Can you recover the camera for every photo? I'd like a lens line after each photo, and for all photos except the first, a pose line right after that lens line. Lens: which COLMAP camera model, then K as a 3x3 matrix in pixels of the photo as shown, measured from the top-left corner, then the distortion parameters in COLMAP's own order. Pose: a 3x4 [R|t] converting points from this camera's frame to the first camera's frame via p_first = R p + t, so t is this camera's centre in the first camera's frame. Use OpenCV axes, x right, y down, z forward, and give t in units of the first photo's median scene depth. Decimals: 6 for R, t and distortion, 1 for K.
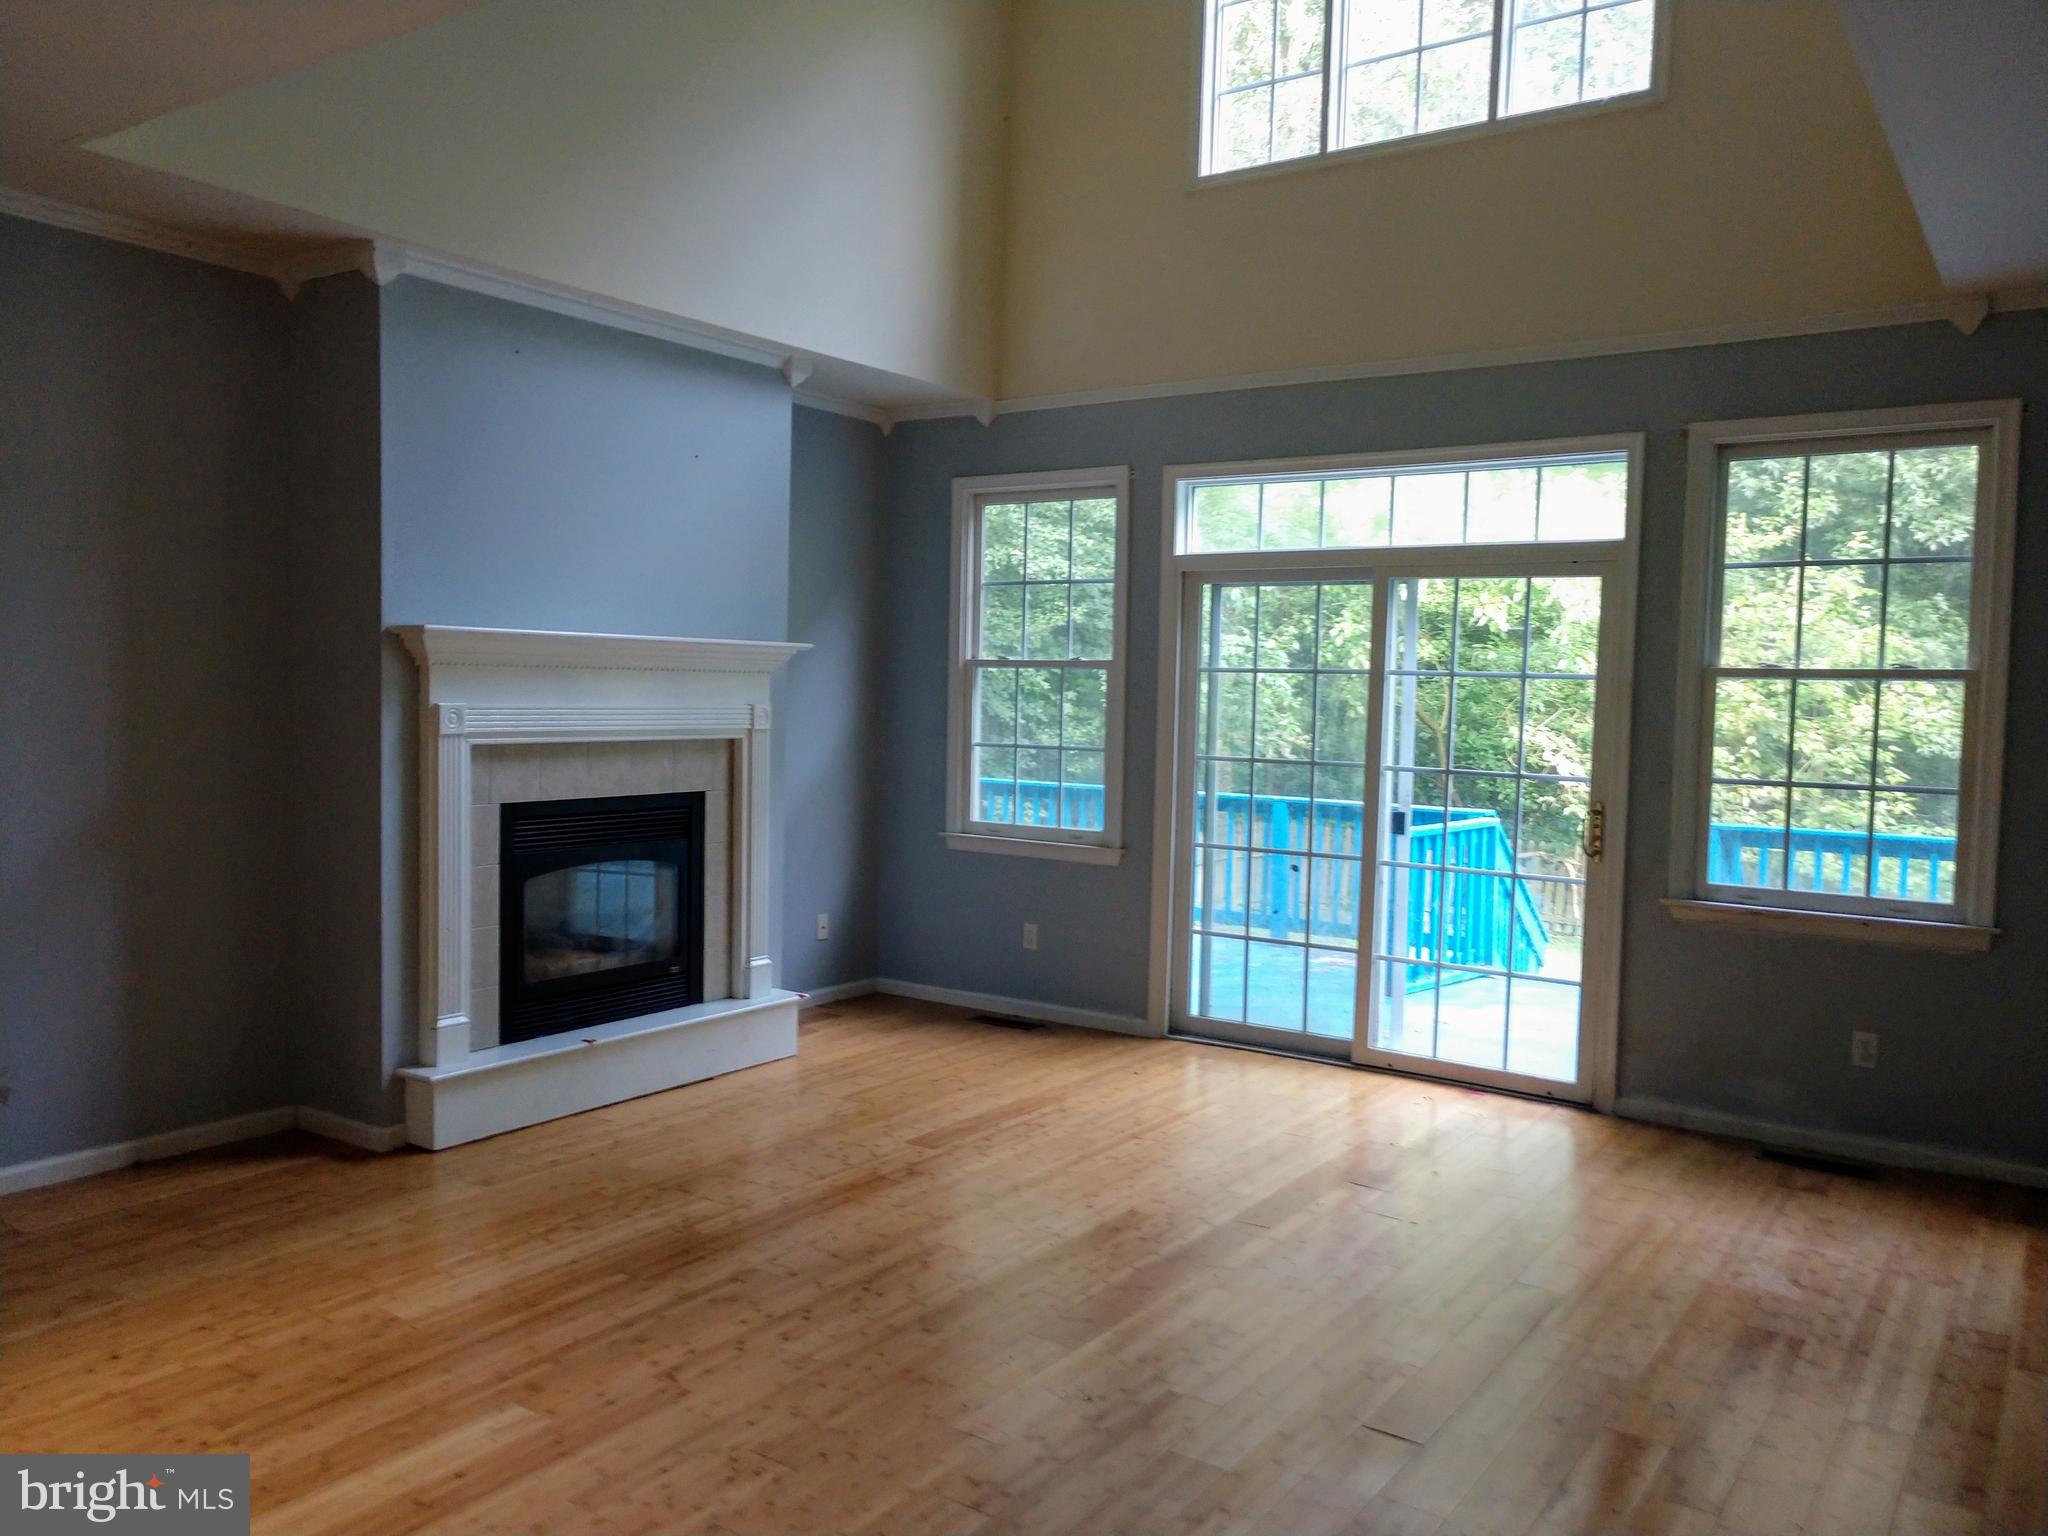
lens RADIAL K [[1568.2, 0, 1009.8], [0, 1568.2, 778.3], [0, 0, 1]] dist [0.032111, -0.013940]
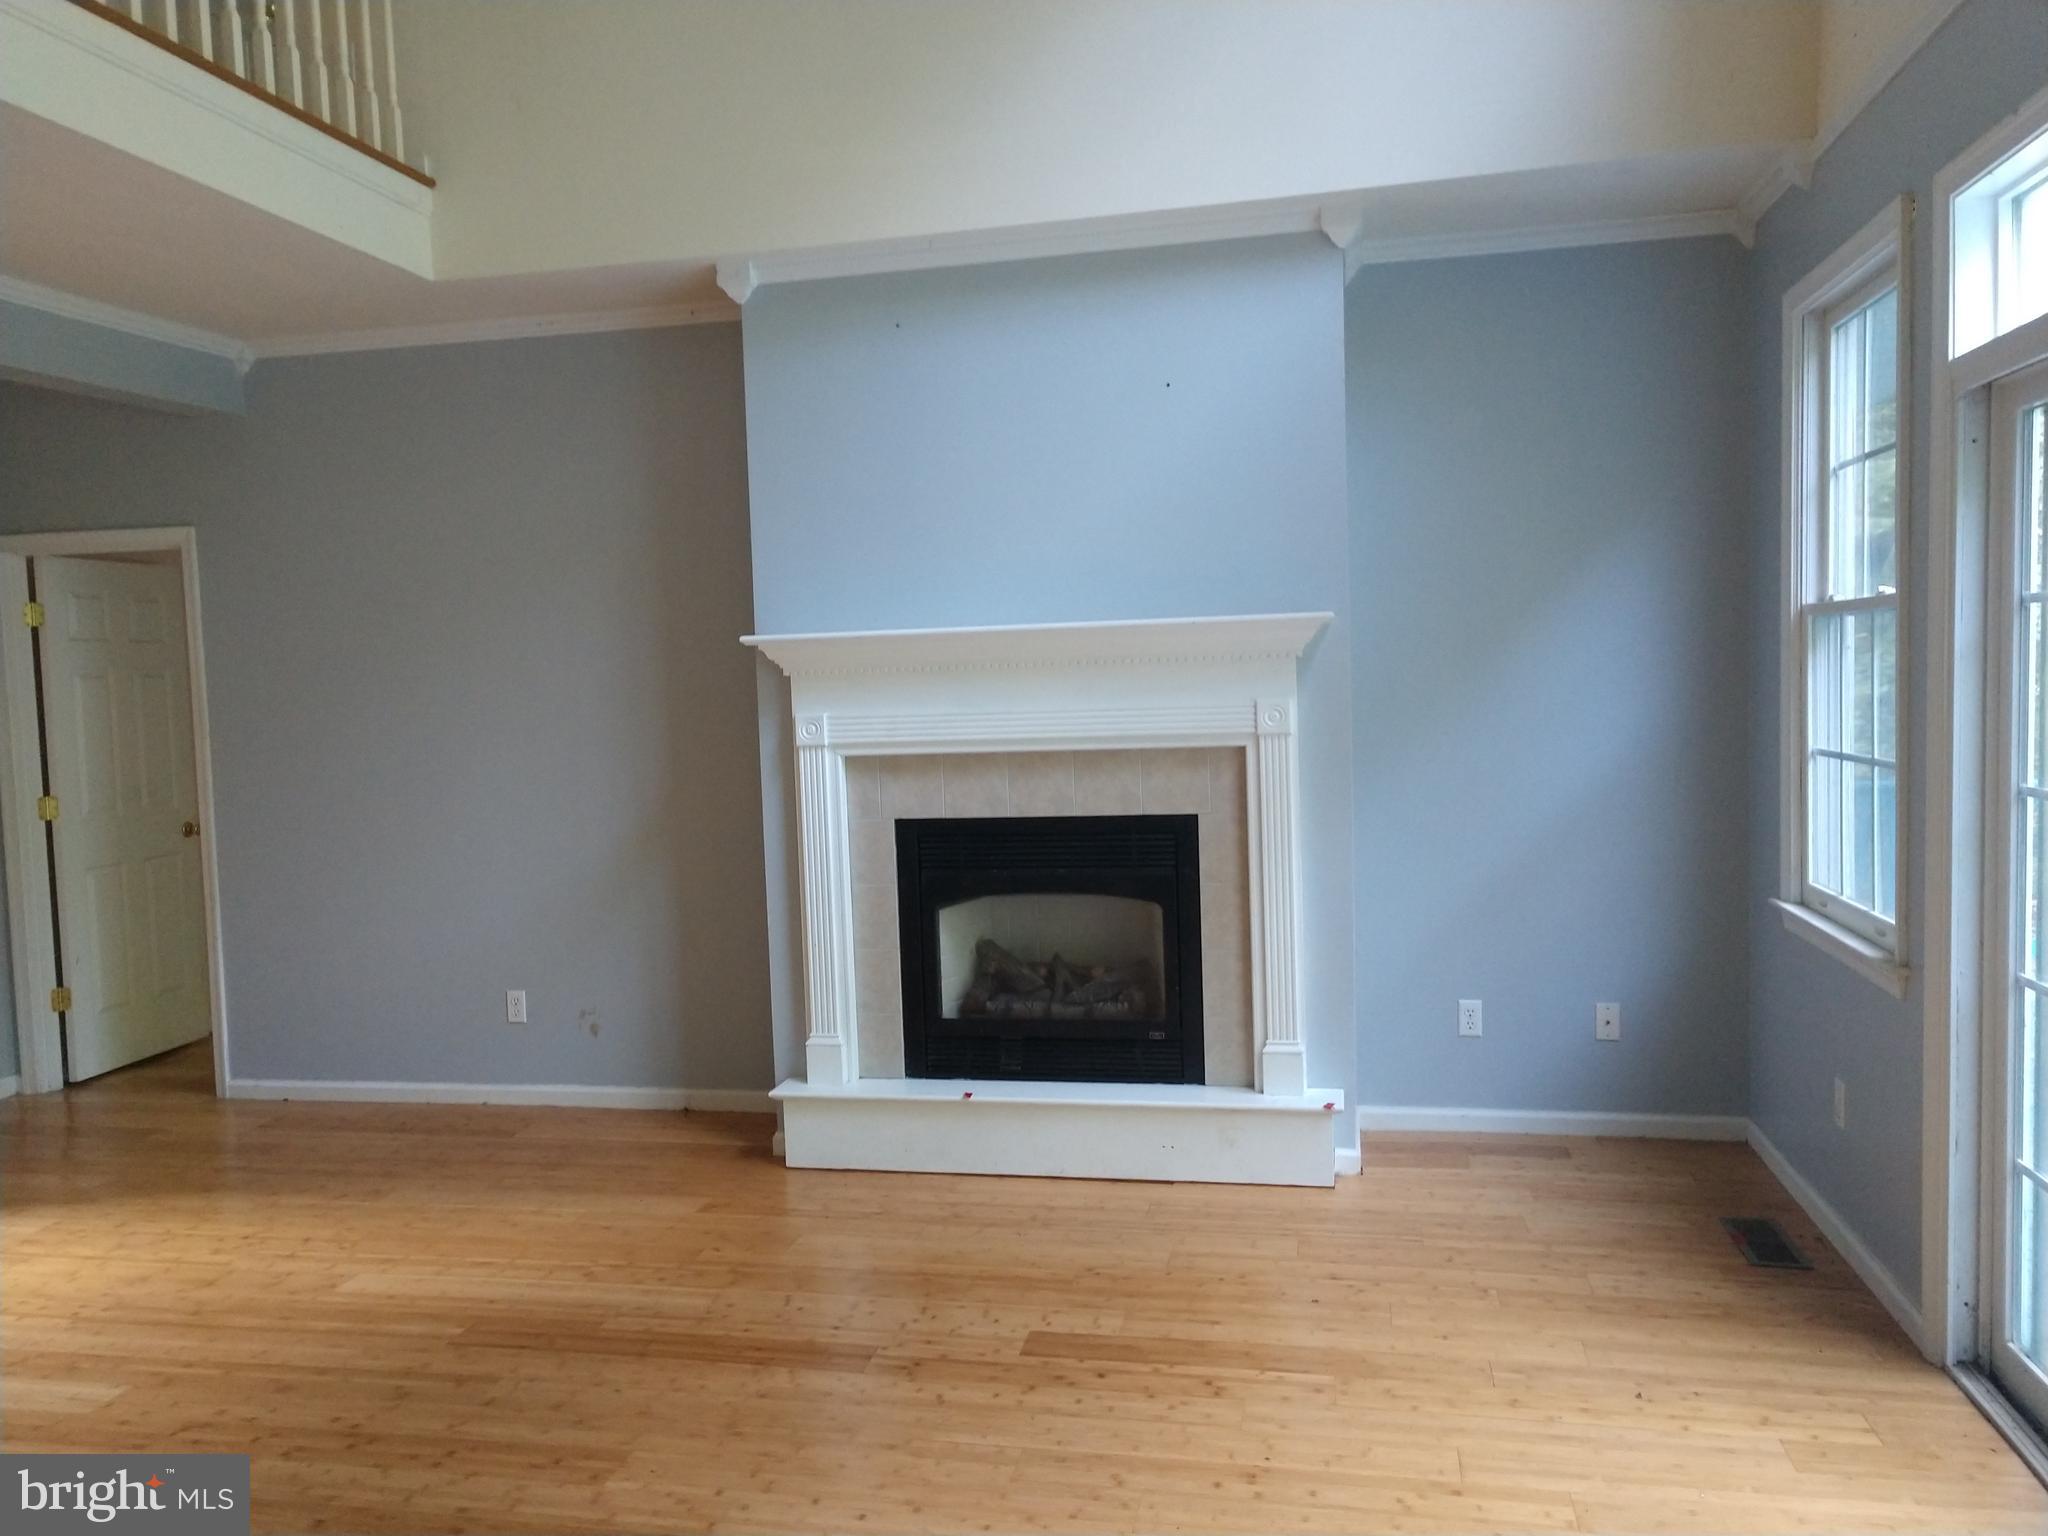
lens RADIAL K [[1568.2, 0, 1009.8], [0, 1568.2, 778.3], [0, 0, 1]] dist [0.032111, -0.013940]
pose [[0.380418, 0.028675, -0.924370, 0.564328], [-0.010603, 0.999589, 0.026645, -0.033762], [0.924754, -0.000335, 0.380566, 0.713823]]
